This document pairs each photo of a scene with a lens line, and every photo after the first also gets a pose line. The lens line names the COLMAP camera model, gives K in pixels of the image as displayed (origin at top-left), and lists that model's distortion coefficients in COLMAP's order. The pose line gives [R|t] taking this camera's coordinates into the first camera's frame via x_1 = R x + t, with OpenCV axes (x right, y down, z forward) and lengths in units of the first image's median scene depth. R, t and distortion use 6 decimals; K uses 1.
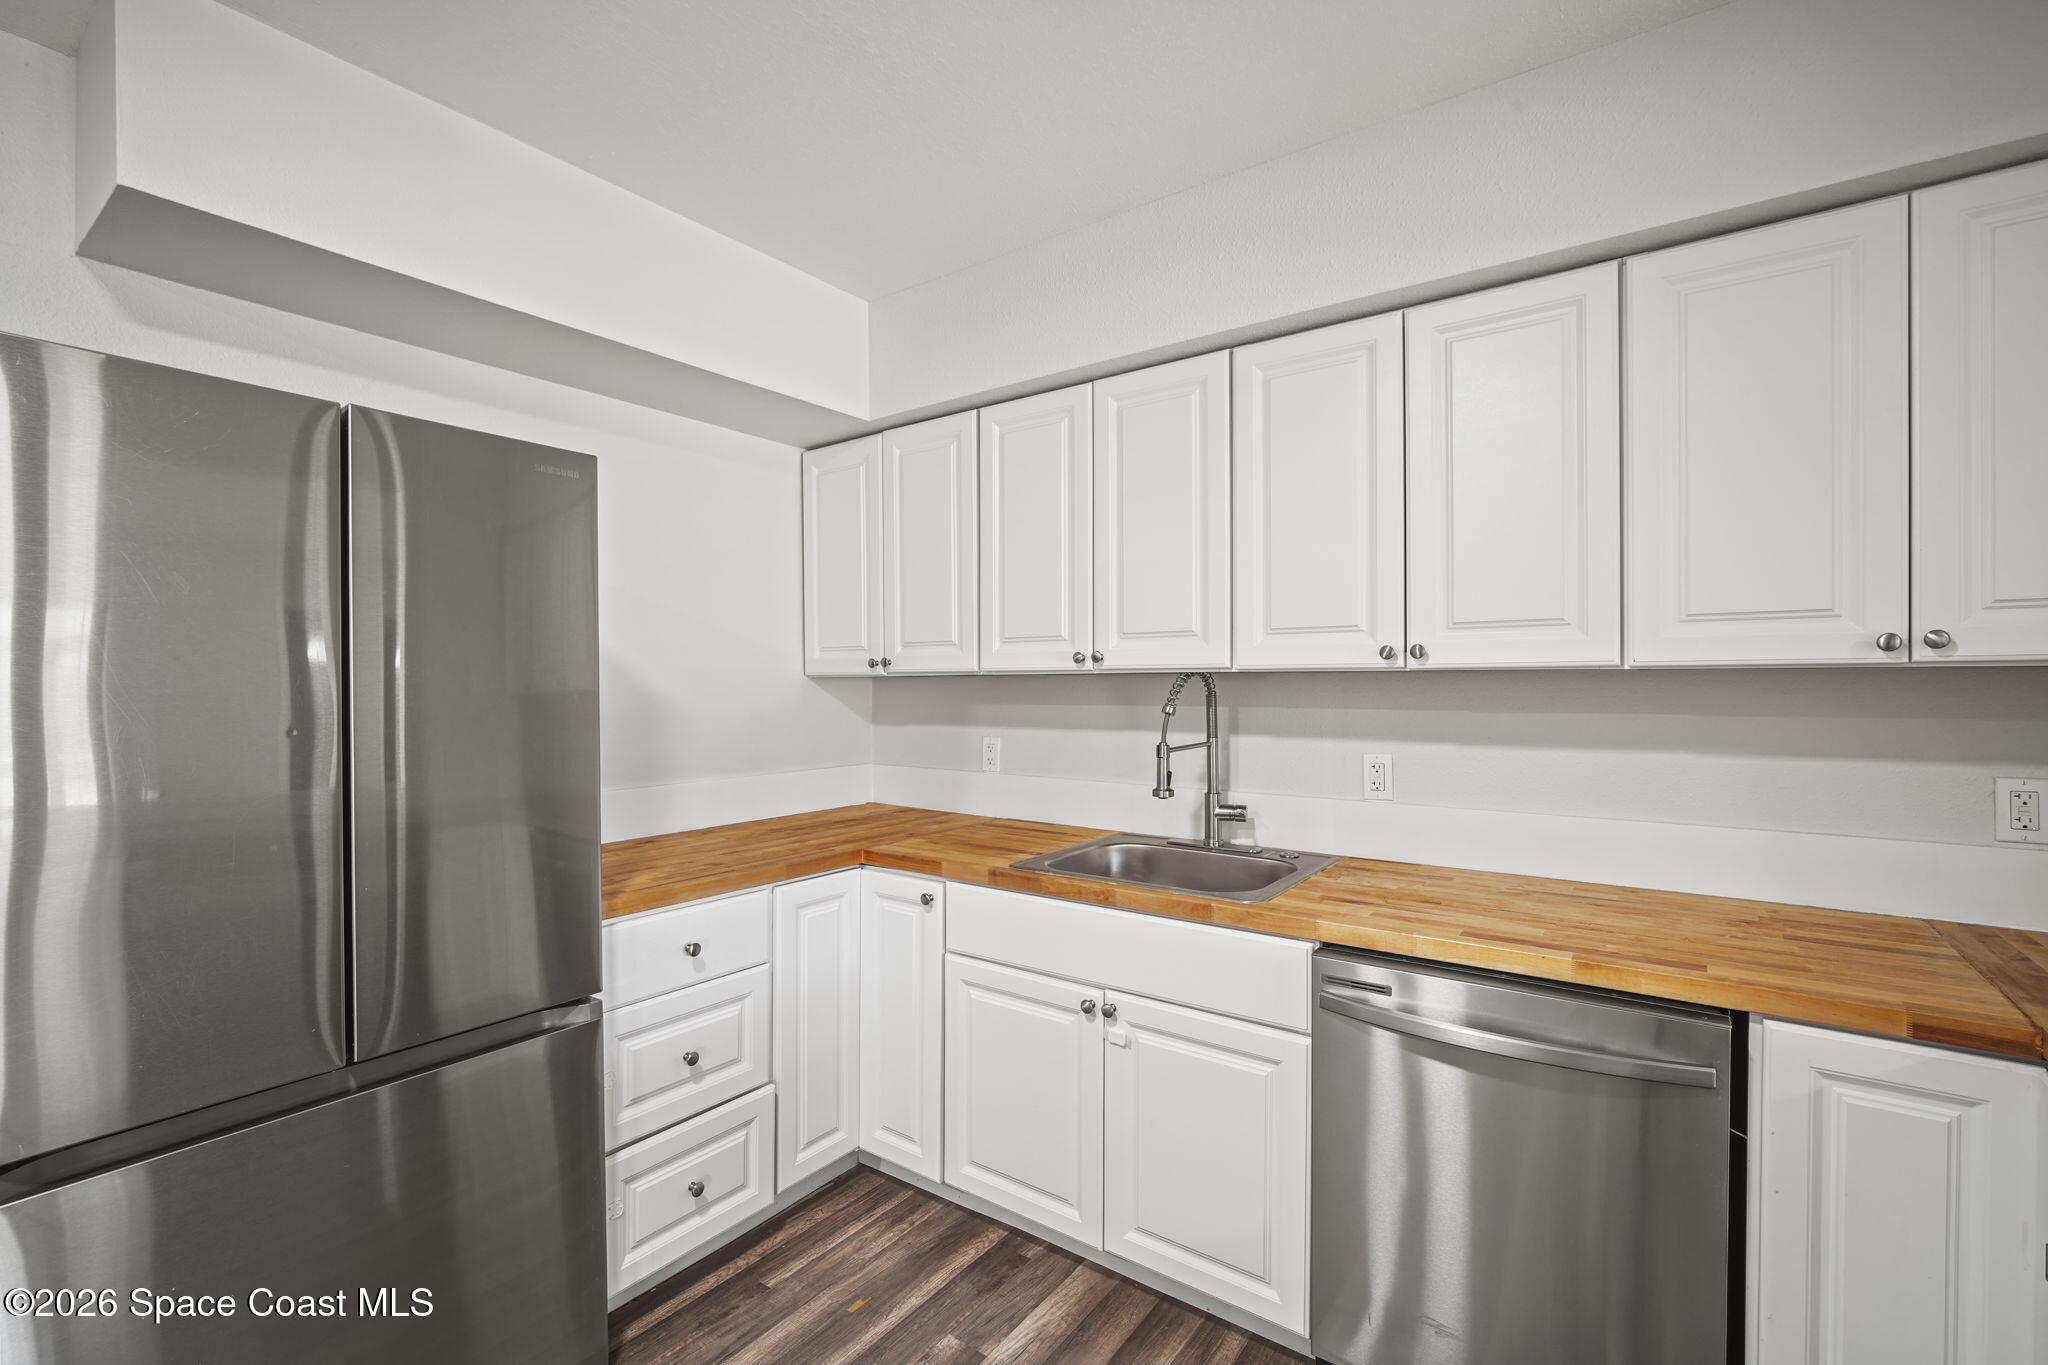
lens RADIAL K [[896.5, 0, 1020.3], [0, 896.5, 683.5], [0, 0, 1]] dist [-0.017505, 0.005567]
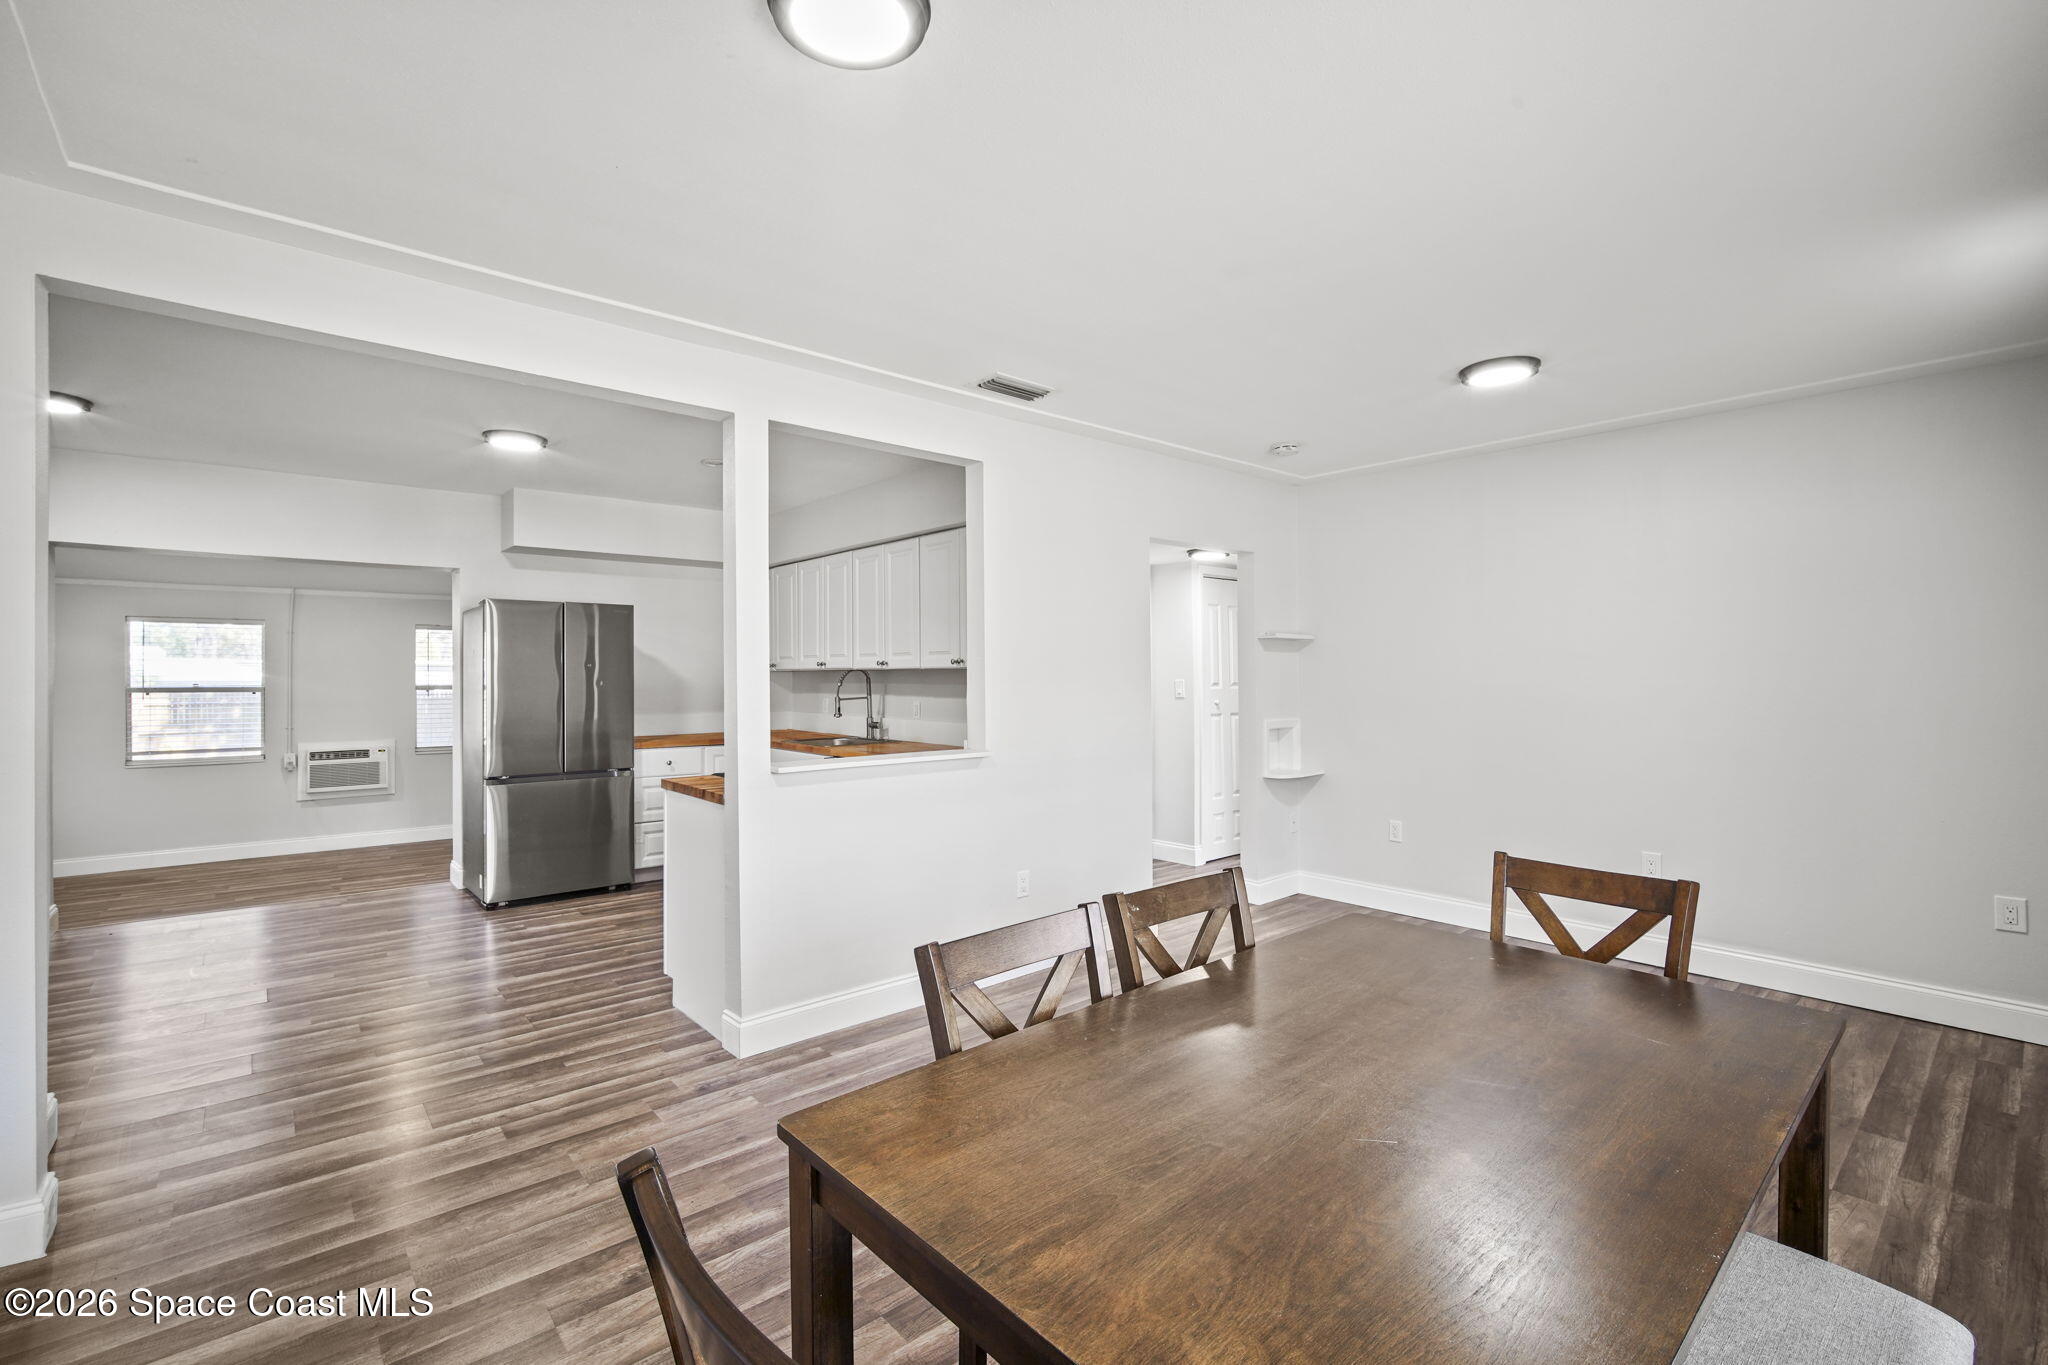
lens RADIAL K [[903.6, 0, 1019.6], [0, 903.6, 675.1], [0, 0, 1]] dist [-0.014269, 0.003820]
pose [[0.975218, -0.004484, -0.221200, 1.214869], [0.003519, 0.999982, -0.004758, 0.016406], [0.221218, 0.003862, 0.975217, -1.418057]]
